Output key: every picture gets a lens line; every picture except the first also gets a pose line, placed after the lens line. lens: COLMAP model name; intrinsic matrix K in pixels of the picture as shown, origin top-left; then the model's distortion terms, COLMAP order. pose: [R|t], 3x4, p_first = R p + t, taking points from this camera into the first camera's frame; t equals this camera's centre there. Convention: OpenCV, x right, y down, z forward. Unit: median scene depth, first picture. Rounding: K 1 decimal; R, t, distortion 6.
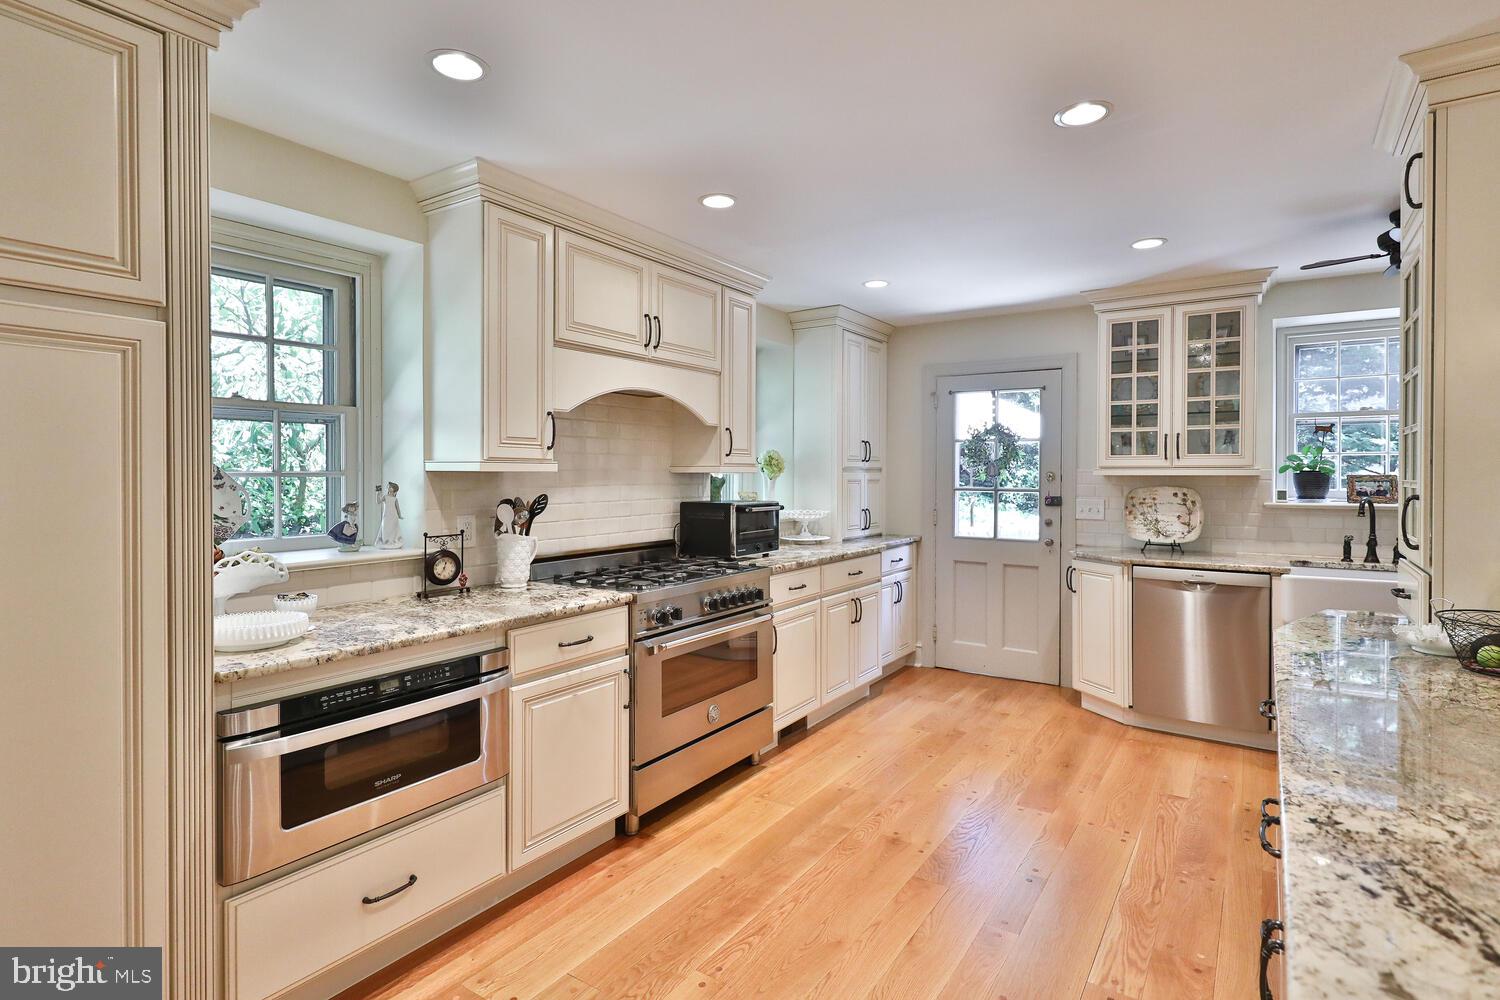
lens RADIAL K [[760.3, 0, 752.8], [0, 760.3, 478.3], [0, 0, 1]] dist [0.004721, -0.000380]
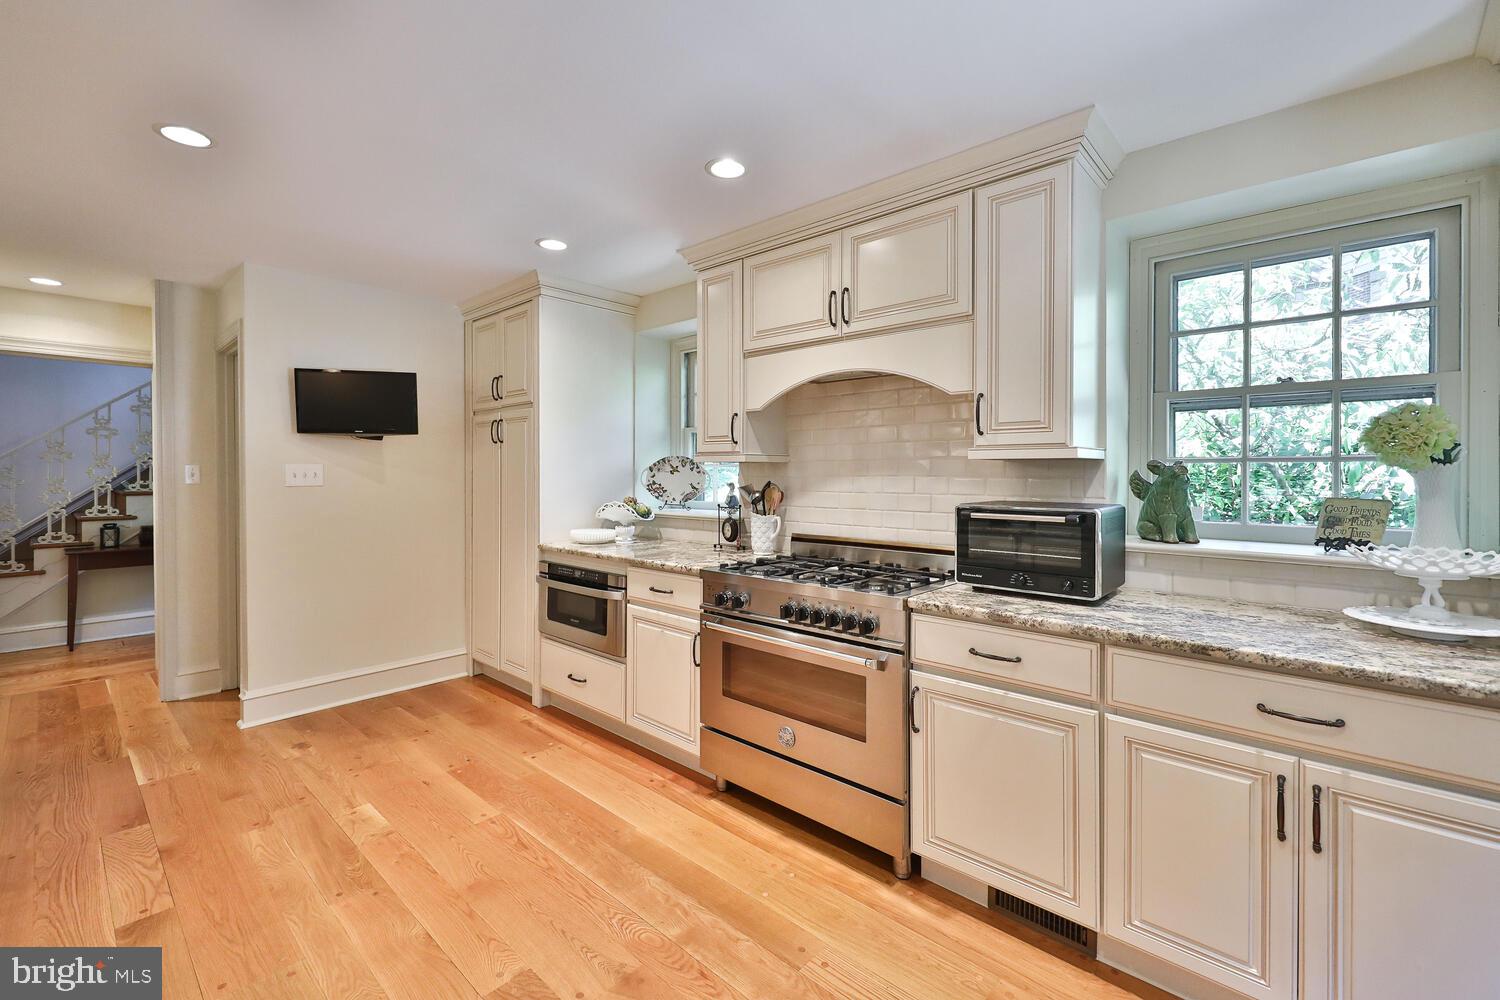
lens RADIAL K [[633.6, 0, 758.8], [0, 633.6, 470.5], [0, 0, 1]] dist [0.001909, -0.000566]
pose [[-0.142943, -0.000685, -0.989731, 0.551075], [-0.004999, 0.999988, 0.000030, 0.003915], [0.989718, 0.004952, -0.142944, 0.878723]]
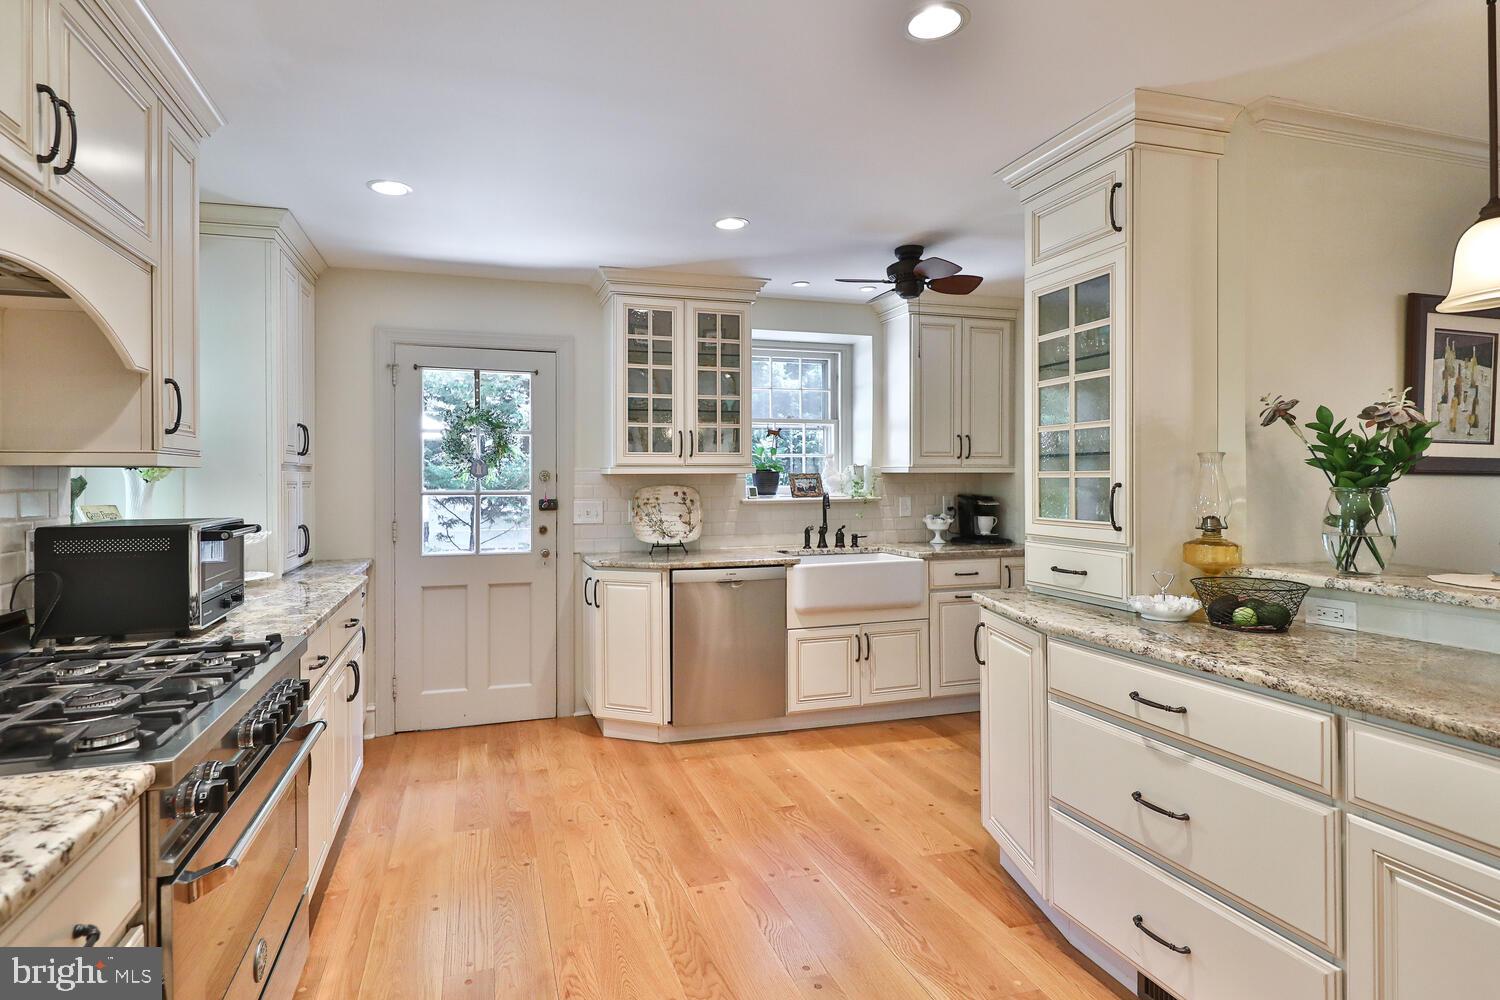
lens RADIAL K [[760.3, 0, 681.8], [0, 760.3, 481.3], [0, 0, 1]] dist [0.004721, -0.000380]
pose [[0.625862, -0.005213, 0.779916, -0.213207], [0.010369, 0.999945, -0.001638, 0.007377], [-0.779865, 0.009112, 0.625881, 0.399583]]
